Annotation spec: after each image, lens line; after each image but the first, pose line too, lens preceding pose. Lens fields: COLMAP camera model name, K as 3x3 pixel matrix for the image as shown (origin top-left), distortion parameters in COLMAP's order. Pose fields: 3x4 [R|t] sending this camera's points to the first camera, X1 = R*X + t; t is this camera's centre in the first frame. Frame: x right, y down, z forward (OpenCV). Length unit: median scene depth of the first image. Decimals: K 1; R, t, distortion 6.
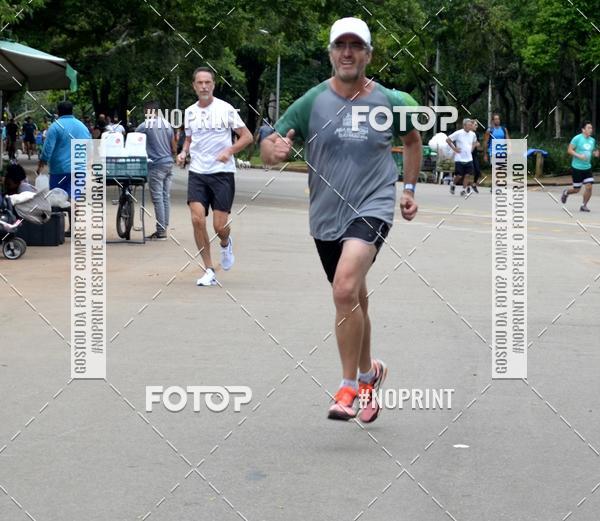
lens RADIAL K [[2320.7, 0, 299.2], [0, 2320.7, 261.3], [0, 0, 1]] dist [0.010425, 0.000000]
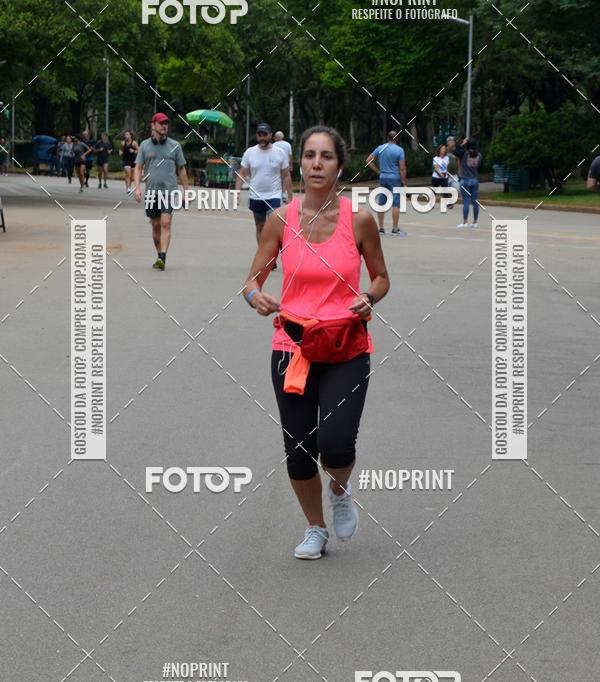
lens RADIAL K [[3566.6, 0, 297.5], [0, 3566.6, 344.8], [0, 0, 1]] dist [0.393152, 0.000000]
pose [[0.995836, -0.012915, 0.090242, -0.079959], [0.012157, 0.999886, 0.008937, 0.028920], [-0.090347, -0.007803, 0.995880, -0.794686]]
